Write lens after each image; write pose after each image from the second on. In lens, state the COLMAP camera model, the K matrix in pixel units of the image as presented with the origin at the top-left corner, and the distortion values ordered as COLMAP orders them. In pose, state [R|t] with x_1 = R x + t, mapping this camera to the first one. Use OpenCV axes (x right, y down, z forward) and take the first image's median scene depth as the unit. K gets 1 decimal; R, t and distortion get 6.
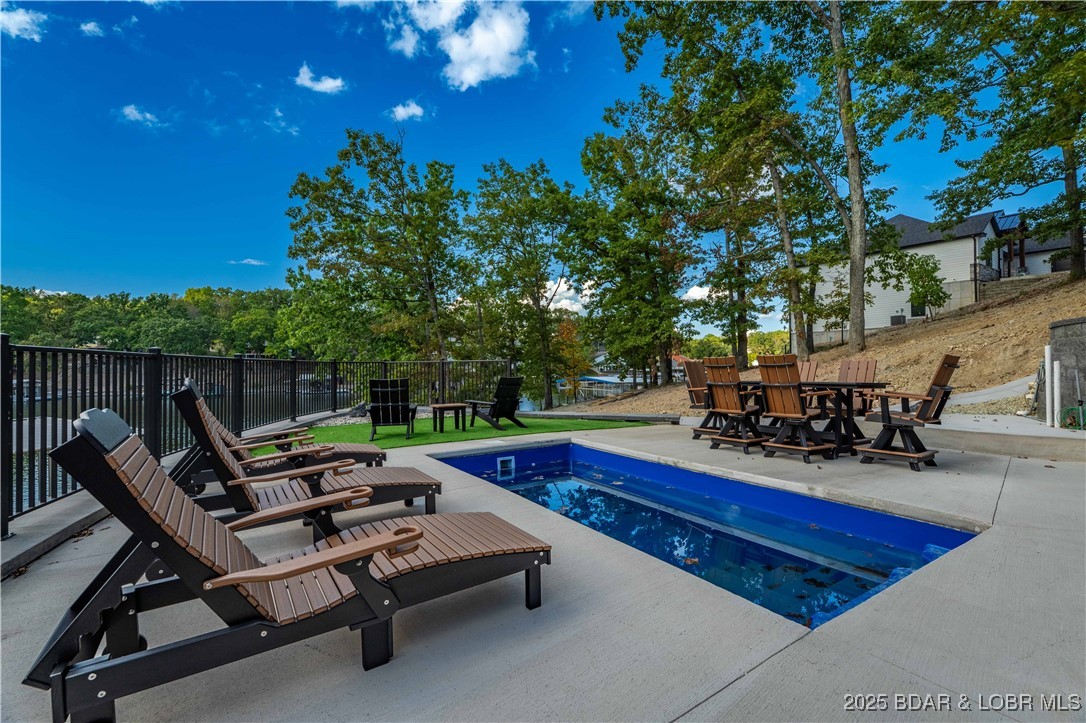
lens RADIAL K [[496.2, 0, 537.5], [0, 496.2, 361.1], [0, 0, 1]] dist [-0.000330, -0.000642]
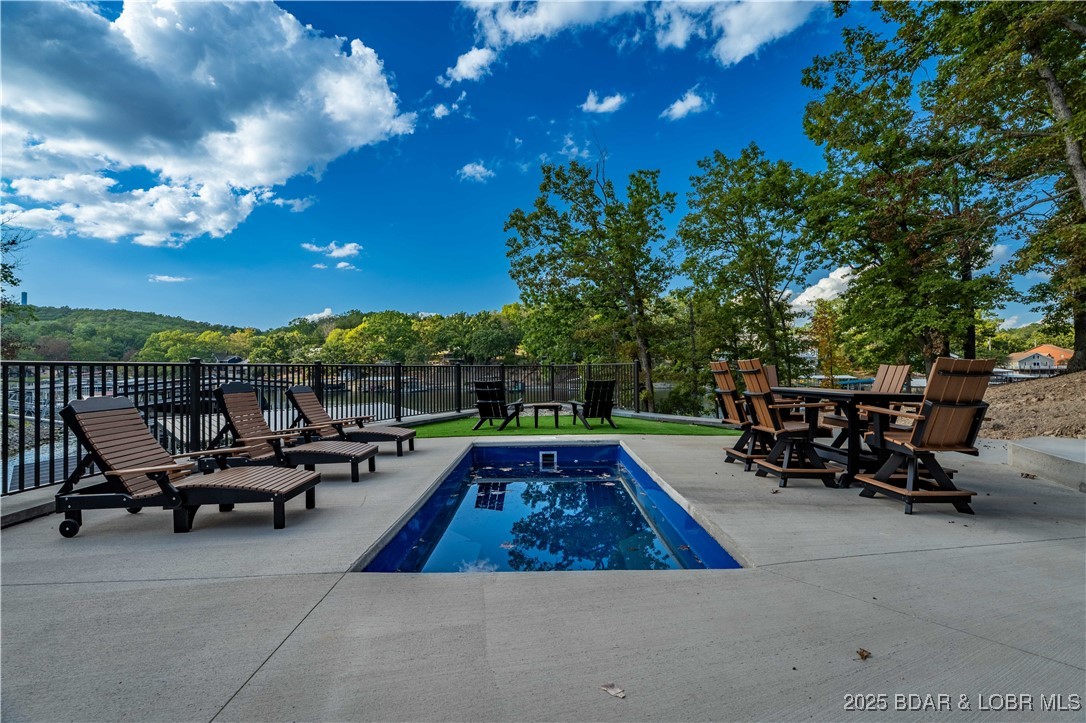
lens RADIAL K [[494.2, 0, 541.9], [0, 494.2, 380.7], [0, 0, 1]] dist [0.002317, 0.000211]
pose [[0.841561, 0.008882, -0.540090, 0.167562], [0.014404, 0.999140, 0.038876, -0.006116], [0.539971, -0.040496, 0.840709, 0.003745]]
